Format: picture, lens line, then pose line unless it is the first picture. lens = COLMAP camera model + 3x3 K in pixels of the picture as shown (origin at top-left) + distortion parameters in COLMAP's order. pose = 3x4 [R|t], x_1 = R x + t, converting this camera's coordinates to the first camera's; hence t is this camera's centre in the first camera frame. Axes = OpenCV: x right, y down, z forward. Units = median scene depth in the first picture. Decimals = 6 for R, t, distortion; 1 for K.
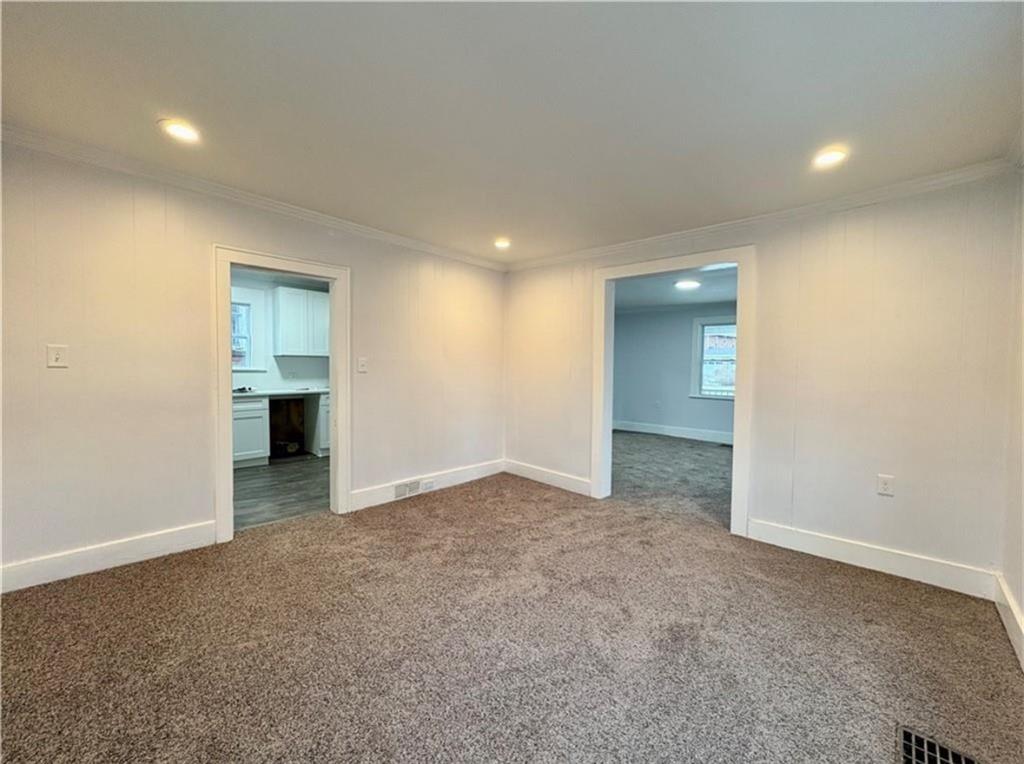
lens RADIAL K [[410.8, 0, 512.0], [0, 410.8, 382.0], [0, 0, 1]] dist [0.001887, 0.000144]
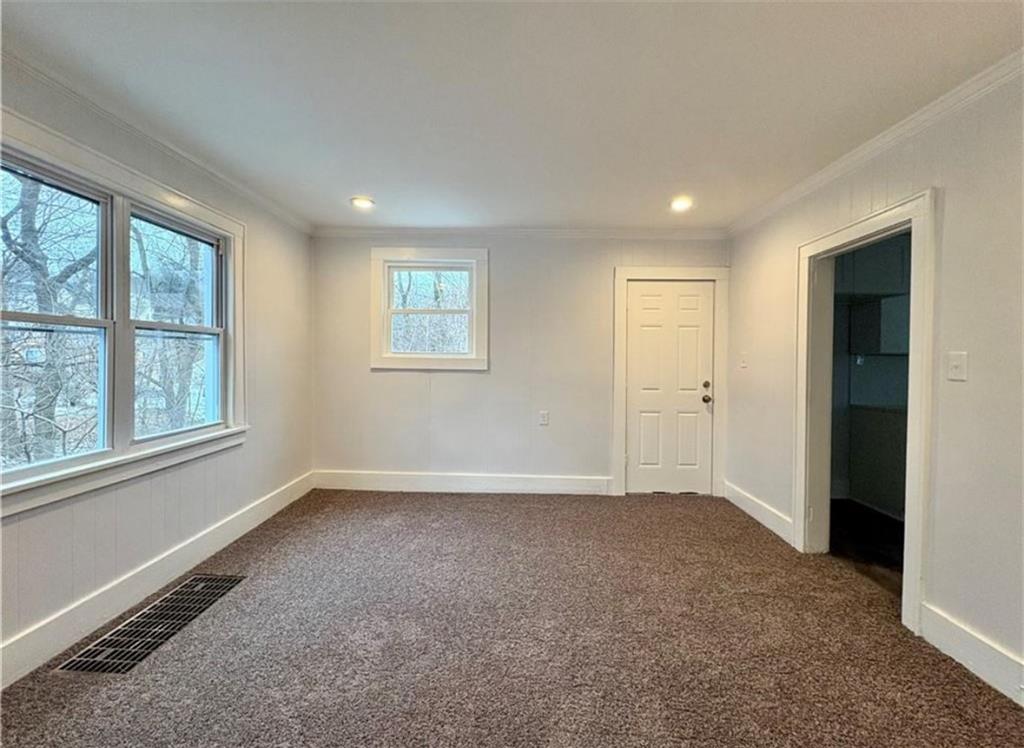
lens RADIAL K [[423.7, 0, 512.0], [0, 423.7, 374.0], [0, 0, 1]] dist [-0.001006, -0.000153]
pose [[-0.739367, -0.000540, -0.673303, 0.282125], [-0.049110, 0.997379, 0.053128, -0.024096], [0.671510, 0.072347, -0.737456, 0.759823]]
